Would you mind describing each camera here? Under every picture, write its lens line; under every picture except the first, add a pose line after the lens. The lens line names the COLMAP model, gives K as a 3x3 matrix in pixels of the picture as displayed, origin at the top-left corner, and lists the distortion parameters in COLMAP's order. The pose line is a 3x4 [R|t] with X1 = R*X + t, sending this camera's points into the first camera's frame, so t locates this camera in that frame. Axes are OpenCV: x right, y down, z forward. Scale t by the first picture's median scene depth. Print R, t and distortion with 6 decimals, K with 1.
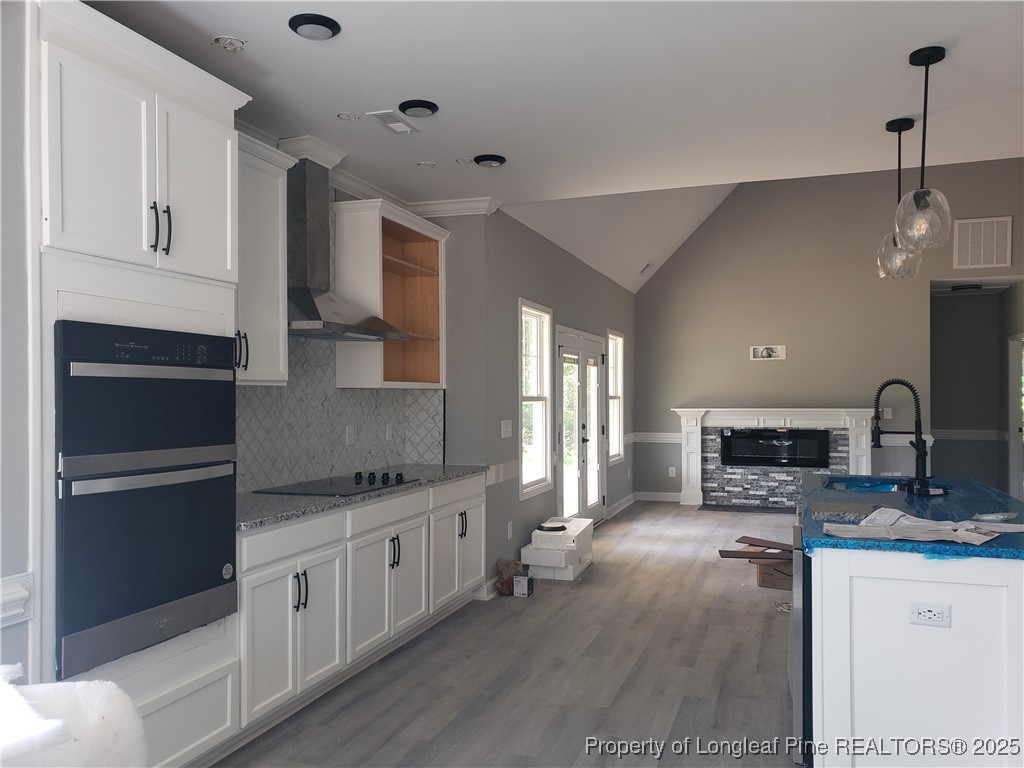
lens RADIAL K [[797.1, 0, 520.2], [0, 797.1, 393.1], [0, 0, 1]] dist [0.070072, -0.081733]
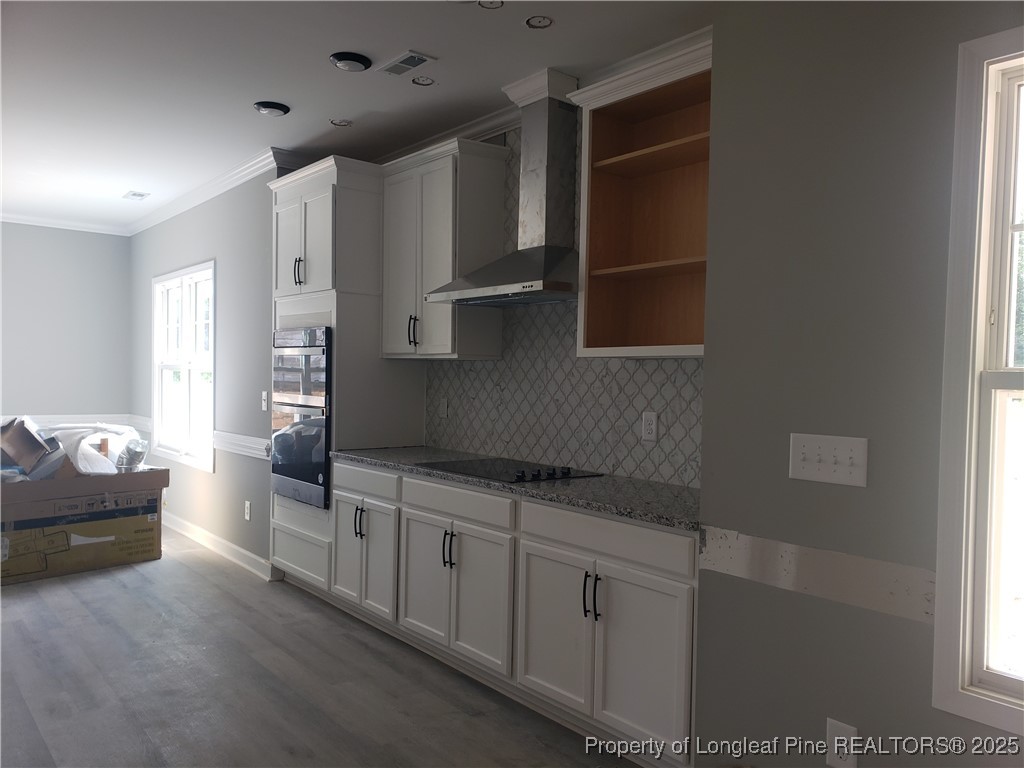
lens RADIAL K [[797.1, 0, 513.6], [0, 797.1, 396.9], [0, 0, 1]] dist [0.070072, -0.081733]
pose [[-0.533182, 0.011129, -0.845927, 0.340160], [-0.018614, 0.999517, 0.024882, 0.009217], [0.845796, 0.029013, -0.532717, 0.981532]]
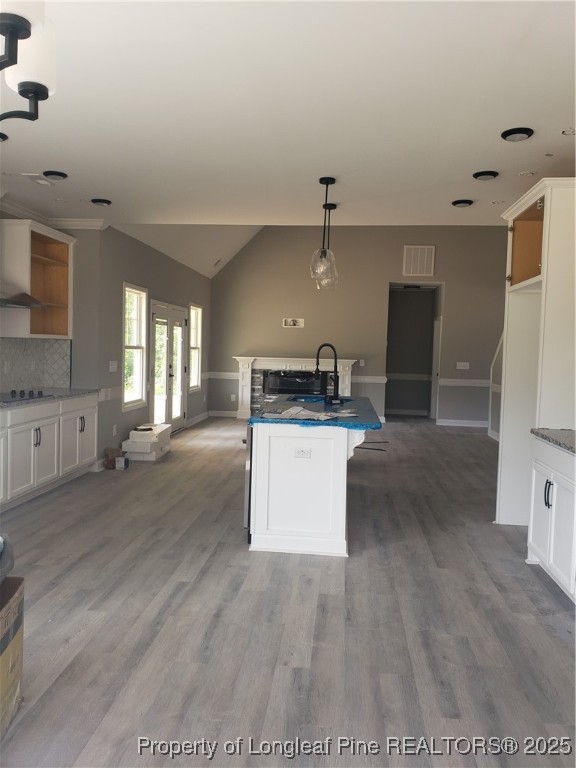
lens RADIAL K [[597.9, 0, 280.6], [0, 597.9, 377.7], [0, 0, 1]] dist [0.070072, -0.081733]
pose [[0.974003, 0.017779, 0.225838, 0.033289], [-0.030394, 0.998158, 0.052503, -0.004397], [-0.224488, -0.058002, 0.972749, -0.215051]]
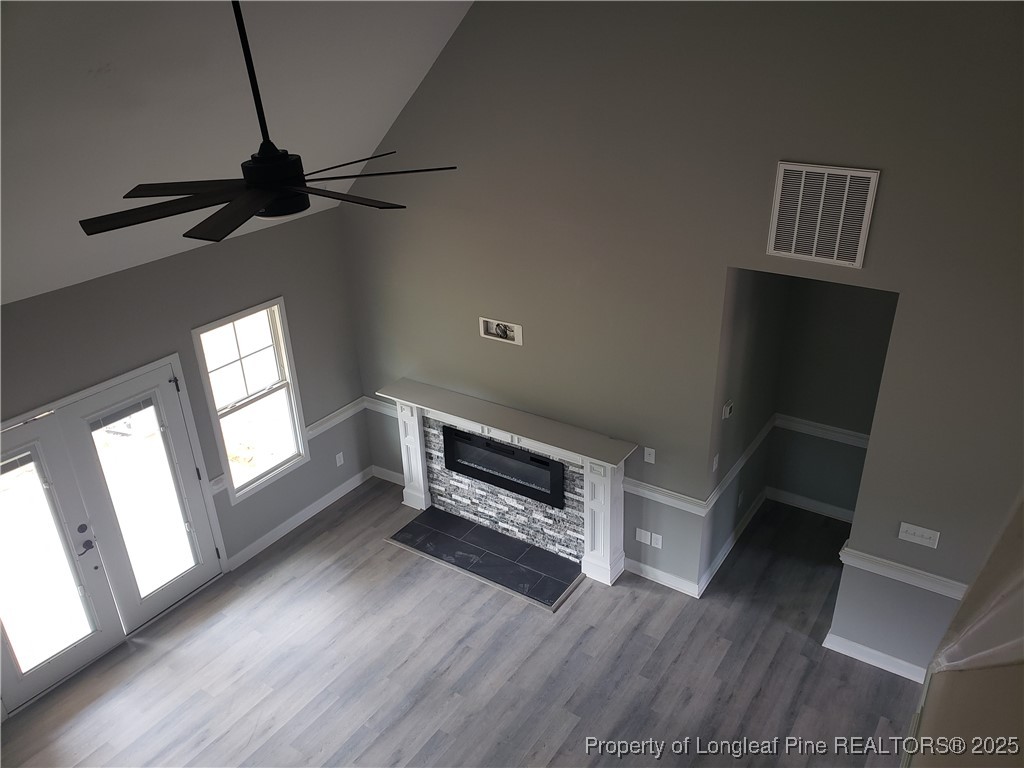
lens RADIAL K [[797.1, 0, 519.8], [0, 797.1, 387.1], [0, 0, 1]] dist [0.070072, -0.081733]
pose [[0.964127, 0.096620, -0.247230, 0.762277], [0.026598, 0.891544, 0.452152, -0.470526], [0.264104, -0.442508, 0.856992, 0.673896]]
